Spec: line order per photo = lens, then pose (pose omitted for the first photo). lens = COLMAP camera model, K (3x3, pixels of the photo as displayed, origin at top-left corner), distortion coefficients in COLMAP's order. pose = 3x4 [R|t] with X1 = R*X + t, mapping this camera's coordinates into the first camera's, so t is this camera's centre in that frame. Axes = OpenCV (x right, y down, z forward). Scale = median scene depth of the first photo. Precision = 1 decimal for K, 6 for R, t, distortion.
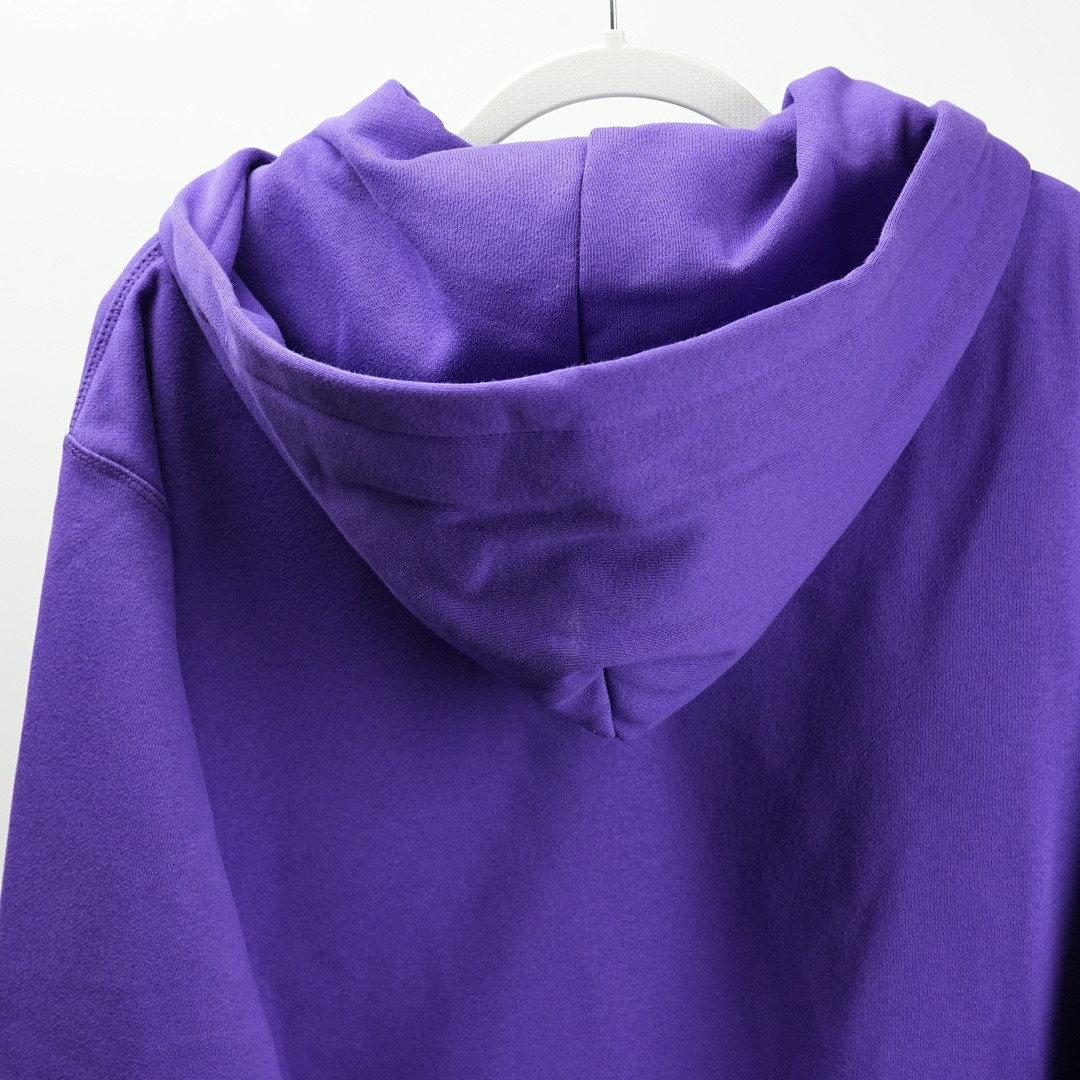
lens RADIAL K [[3301.2, 0, 540.0], [0, 3301.2, 540.0], [0, 0, 1]] dist [0.054244, -0.578489]
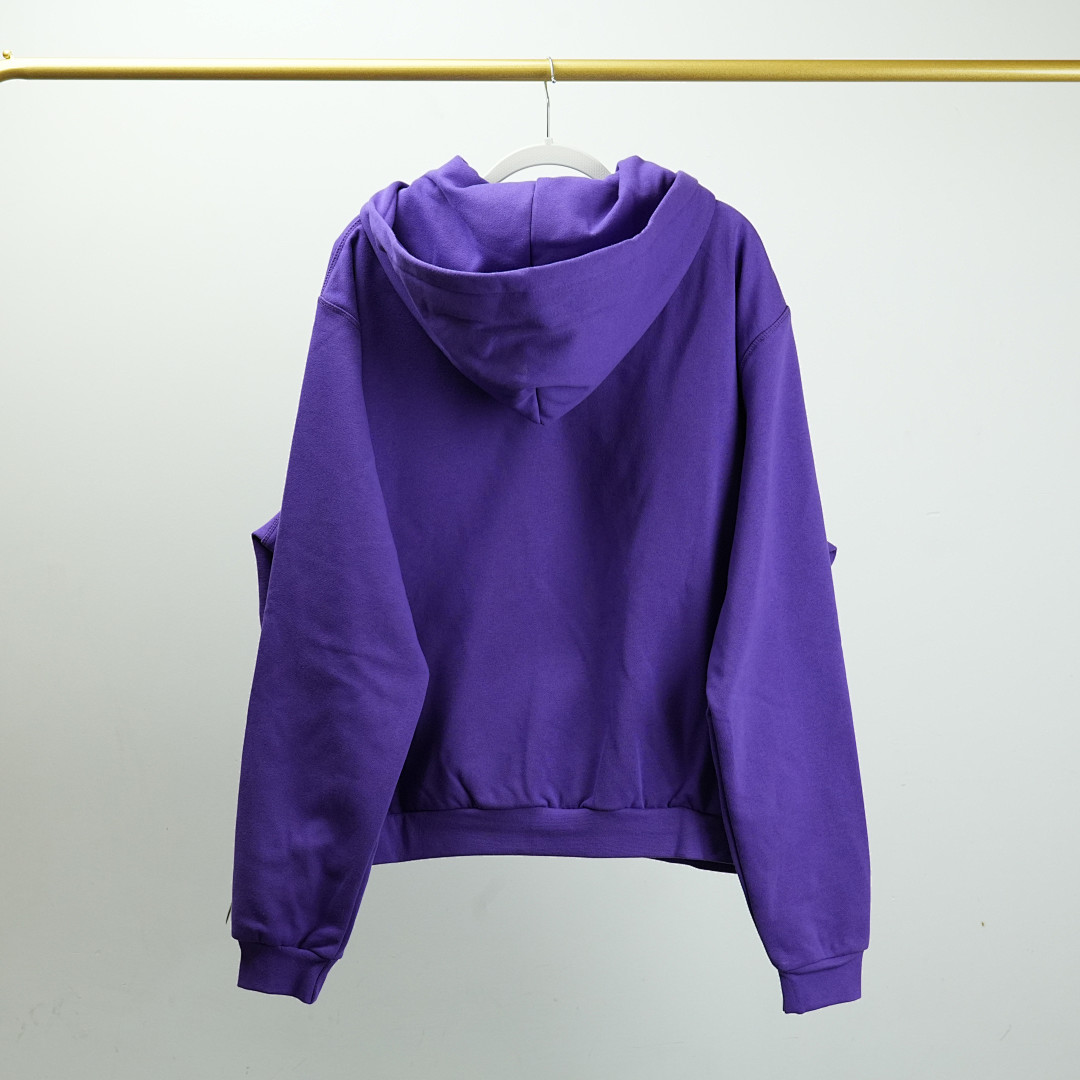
lens RADIAL K [[3301.2, 0, 540.0], [0, 3301.2, 540.0], [0, 0, 1]] dist [0.054244, -0.578489]
pose [[0.999526, 0.028885, 0.010678, -0.001403], [-0.028779, 0.999536, -0.010001, 0.173341], [-0.010962, 0.009689, 0.999893, -1.486175]]
